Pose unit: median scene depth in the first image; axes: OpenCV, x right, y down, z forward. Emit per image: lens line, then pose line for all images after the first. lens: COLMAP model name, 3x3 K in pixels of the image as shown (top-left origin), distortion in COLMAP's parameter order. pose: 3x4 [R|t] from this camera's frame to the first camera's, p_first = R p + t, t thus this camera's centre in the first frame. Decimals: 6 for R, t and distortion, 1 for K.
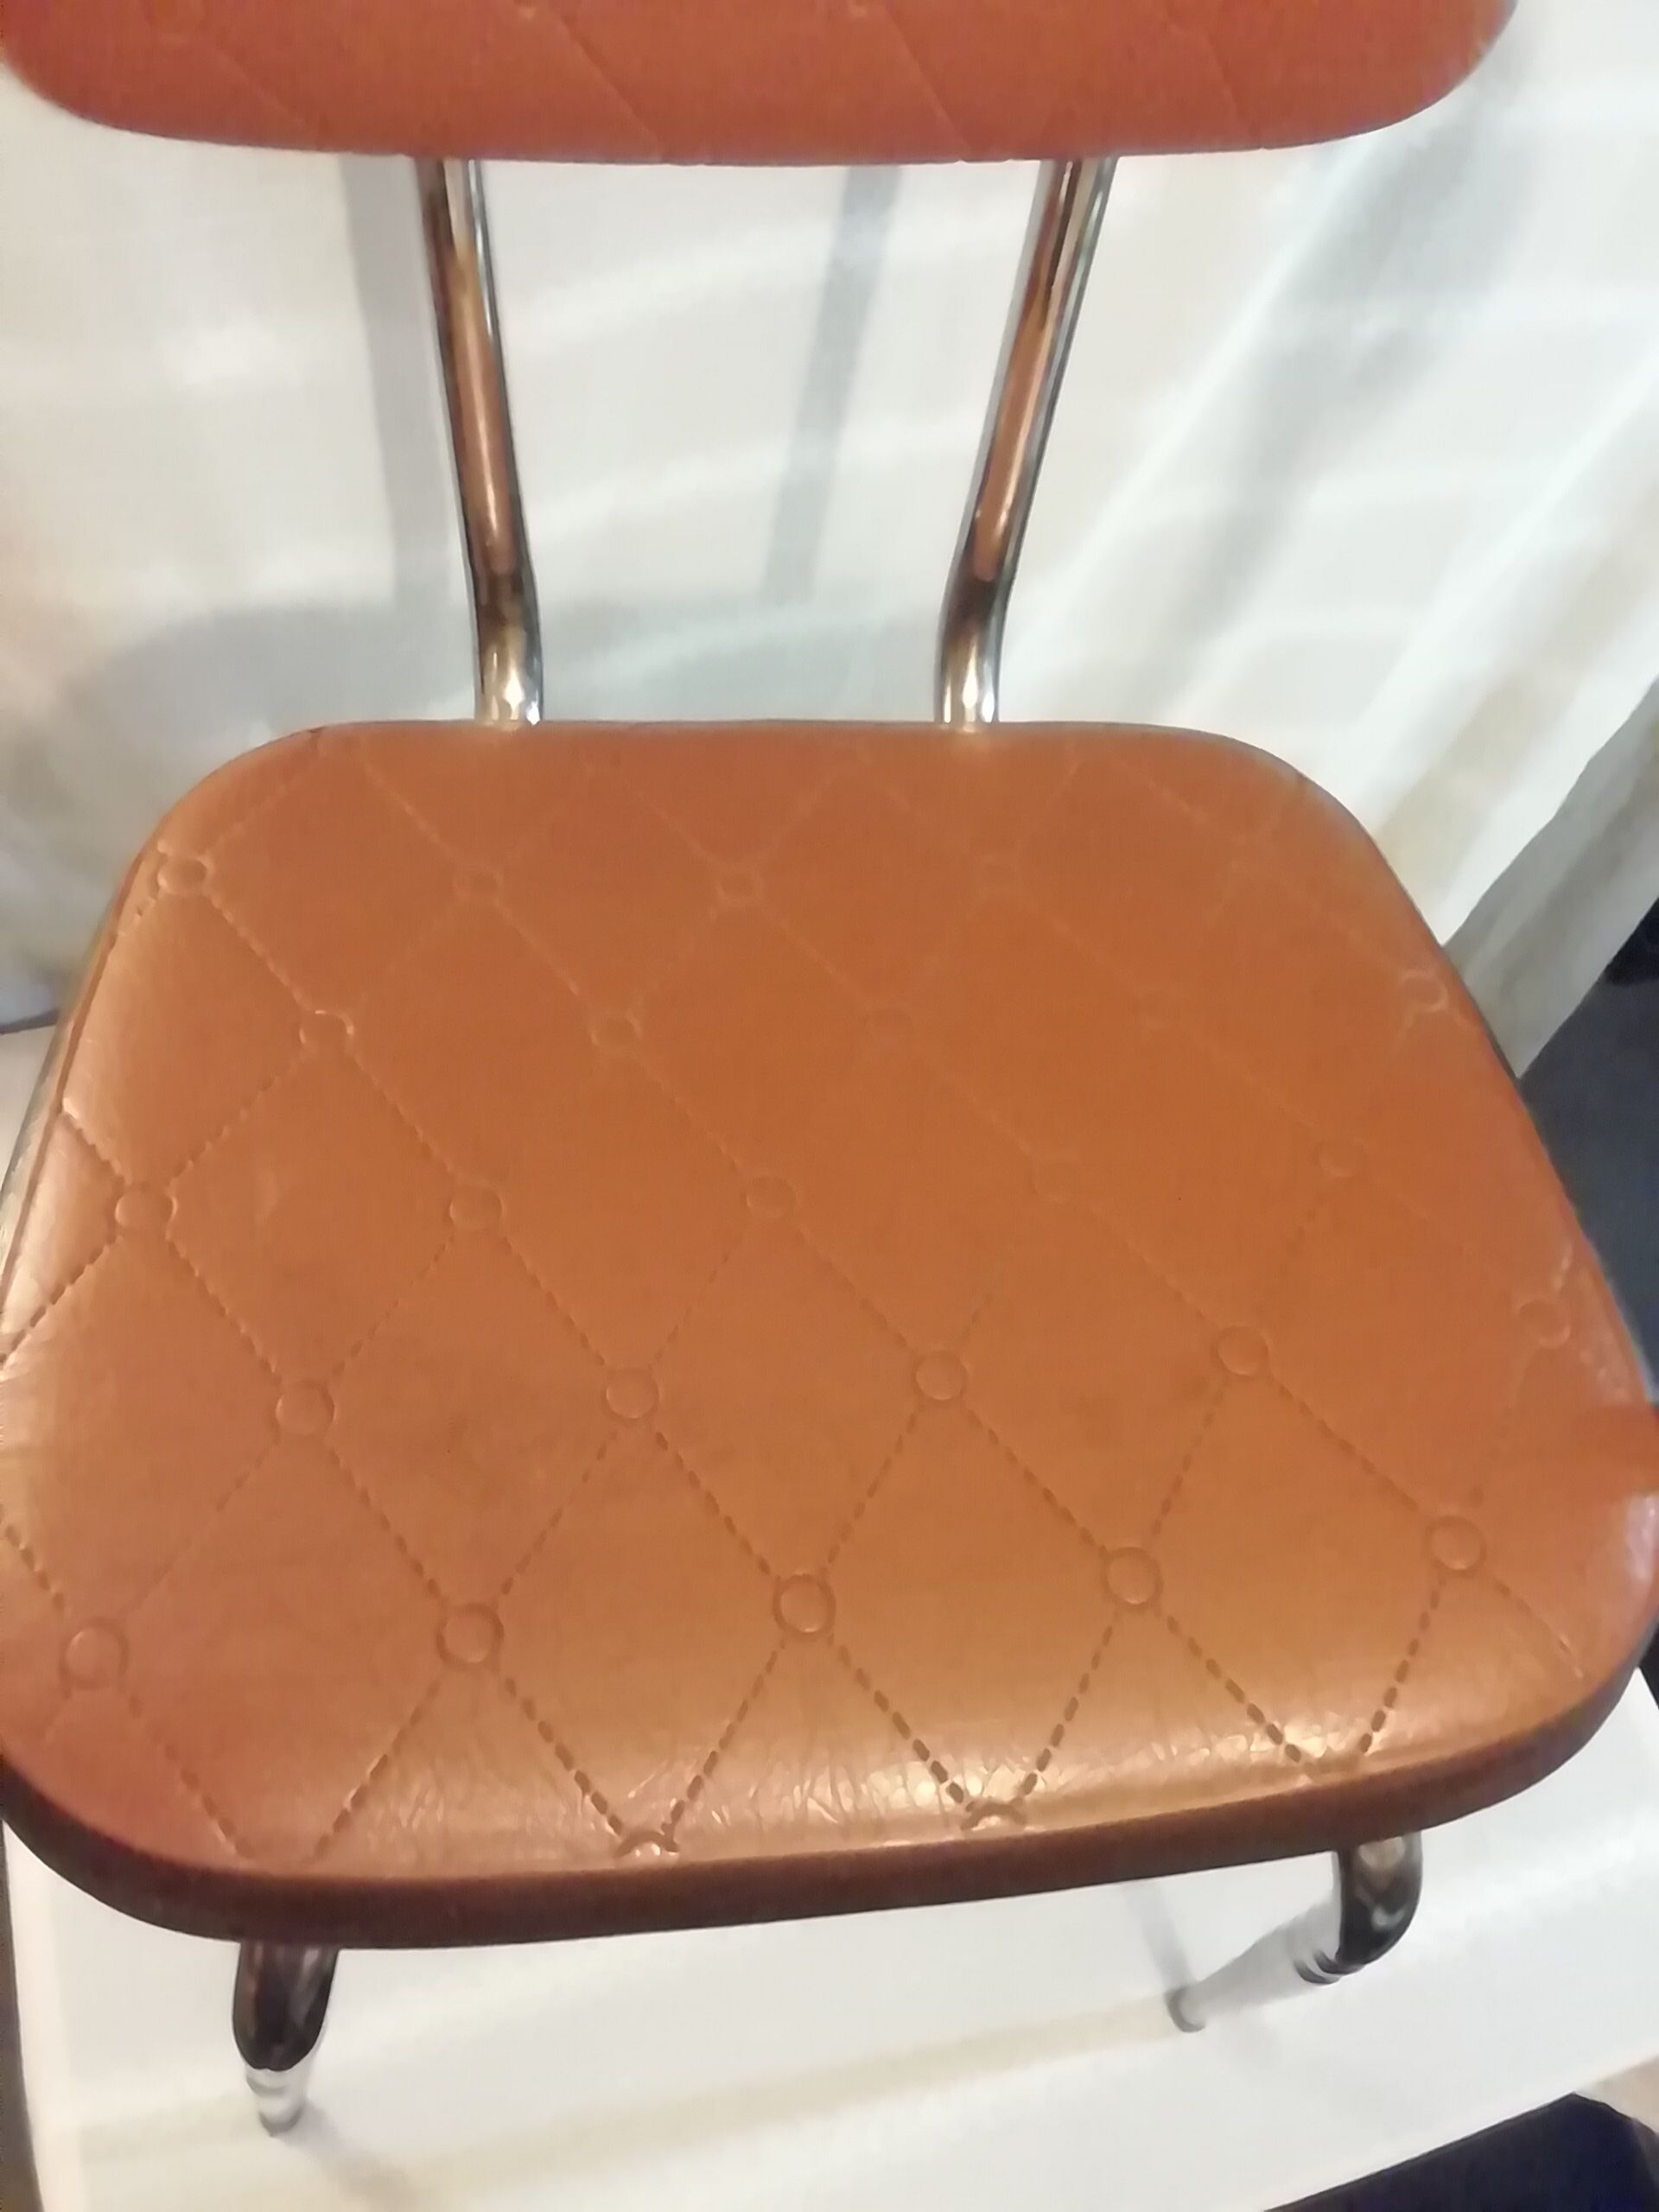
lens RADIAL K [[1756.4, 0, 829.5], [0, 1756.4, 1106.0], [0, 0, 1]] dist [0.046817, -0.121445]
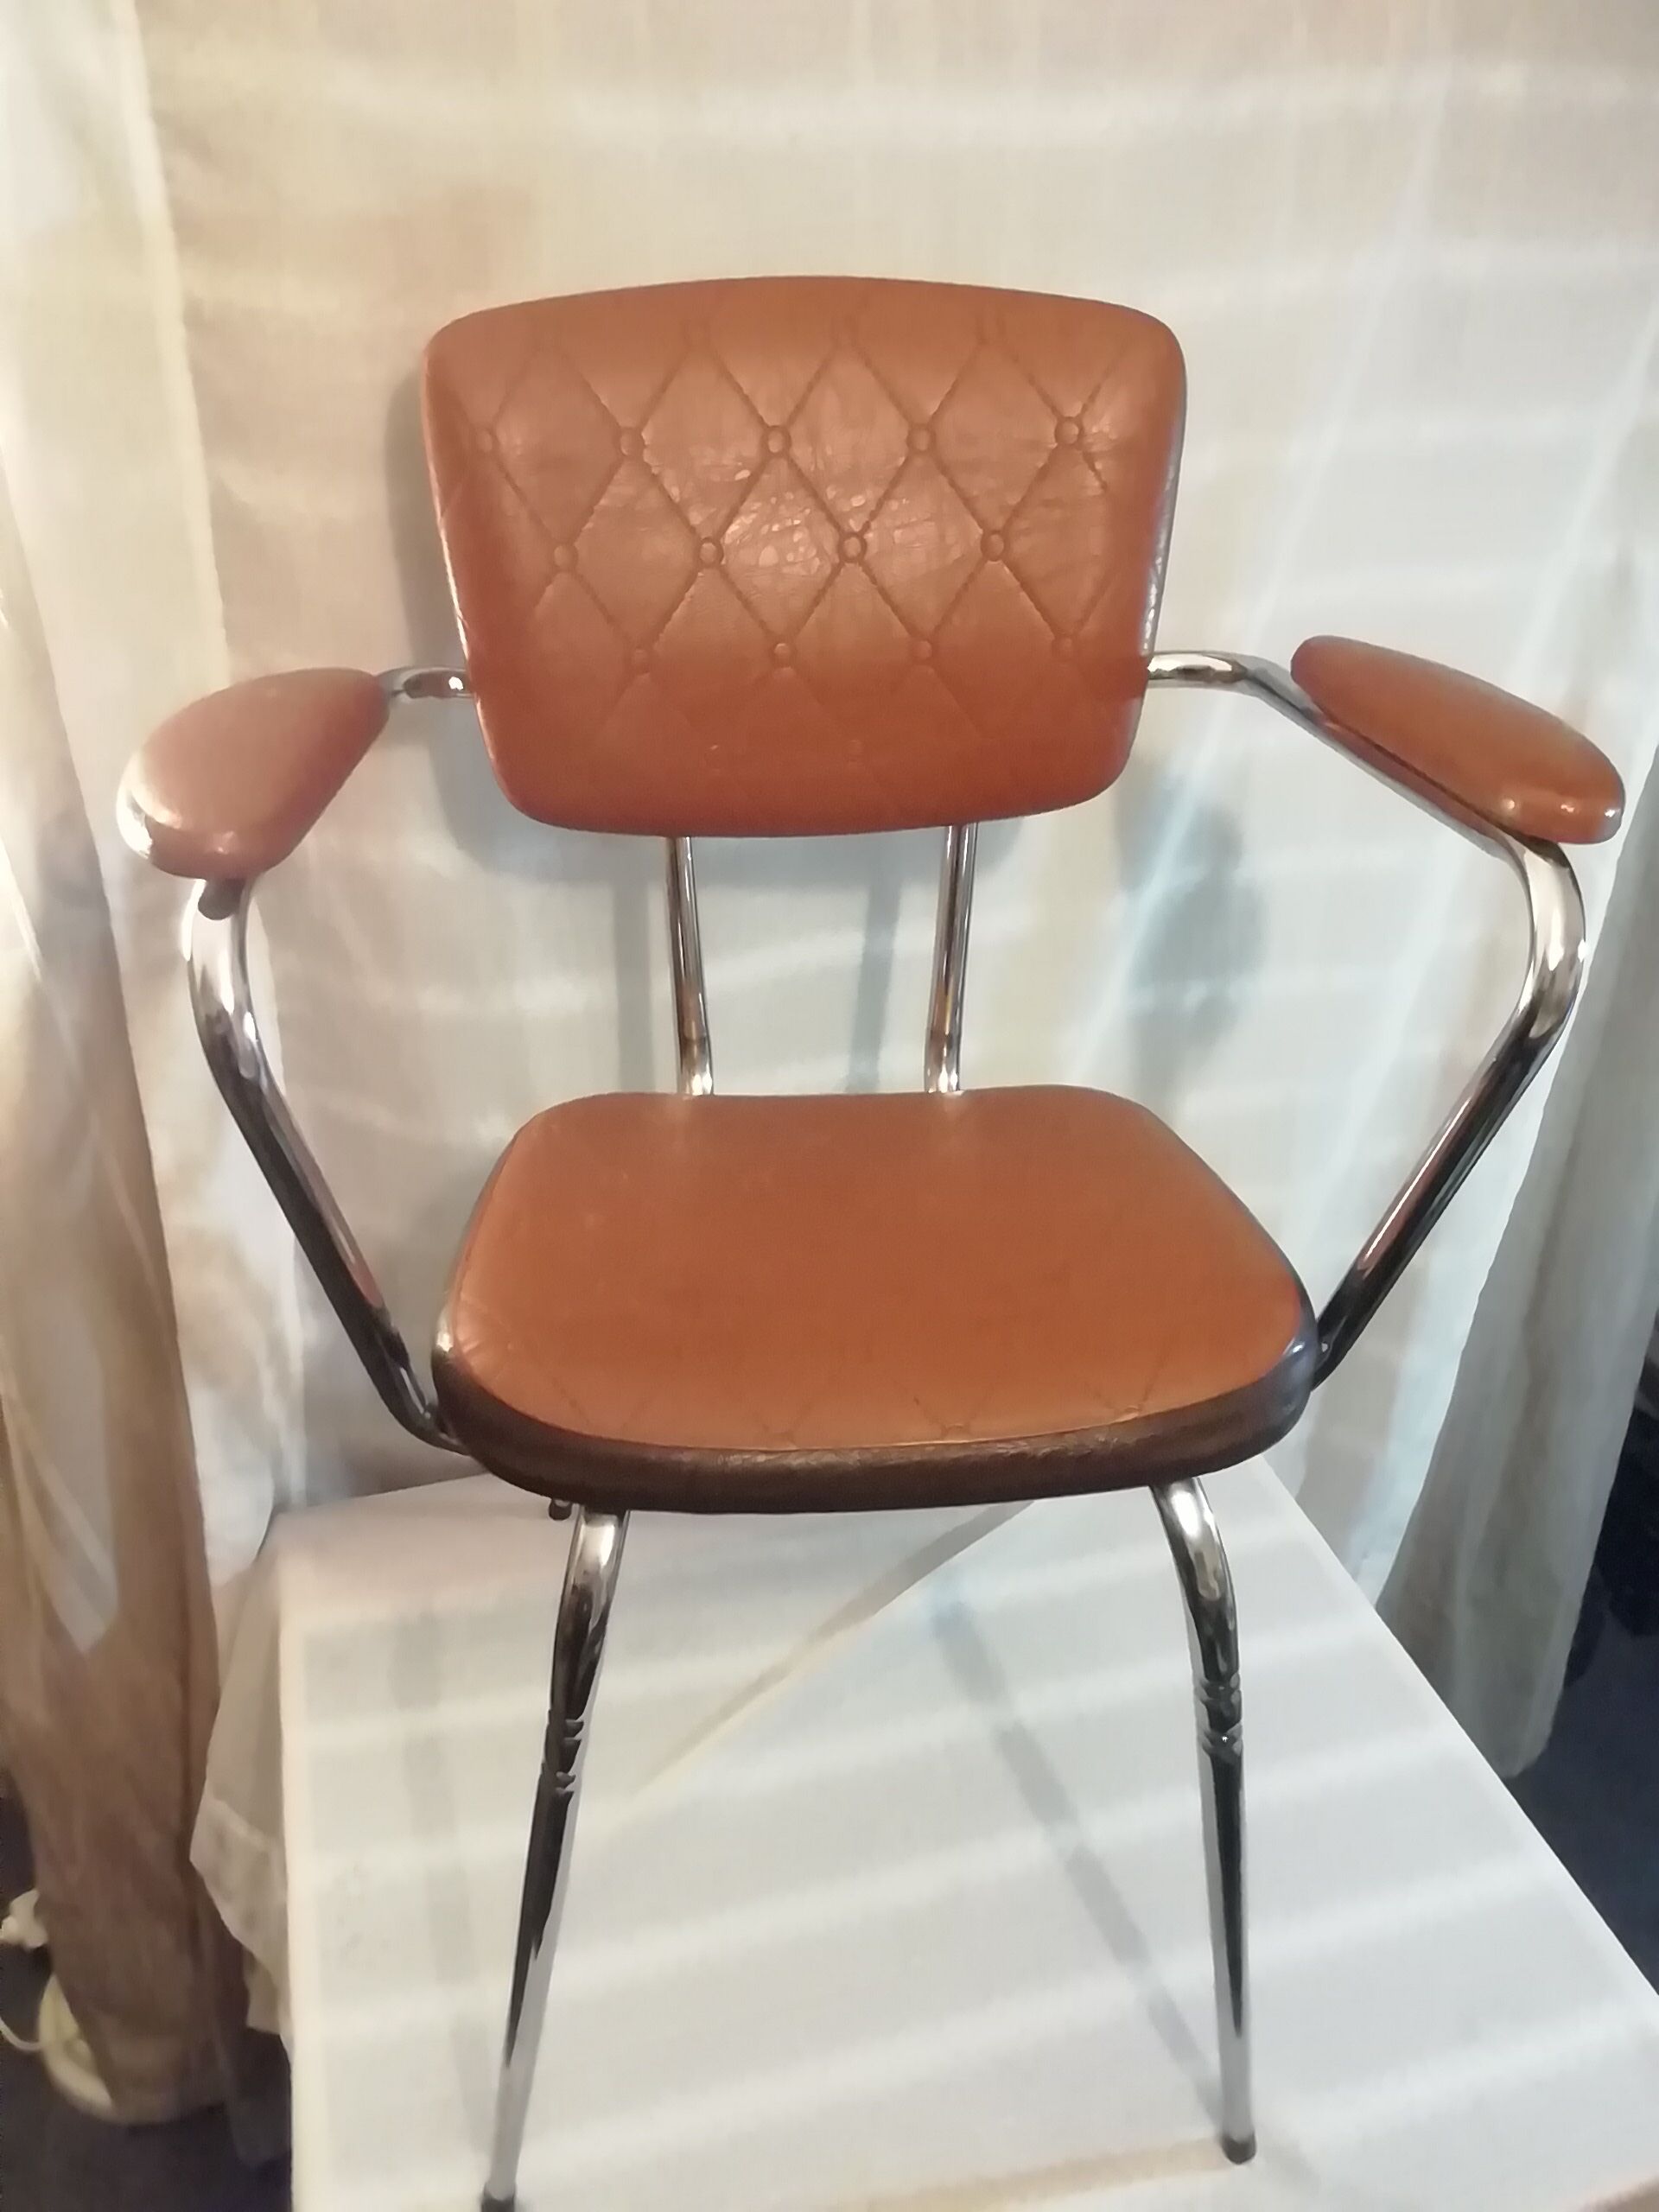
lens RADIAL K [[1756.4, 0, 829.5], [0, 1756.4, 1106.0], [0, 0, 1]] dist [0.046817, -0.121445]
pose [[0.997036, -0.065939, -0.039645, 0.026040], [0.034609, 0.844568, -0.534329, 0.650308], [0.068715, 0.531373, 0.844346, -0.472792]]
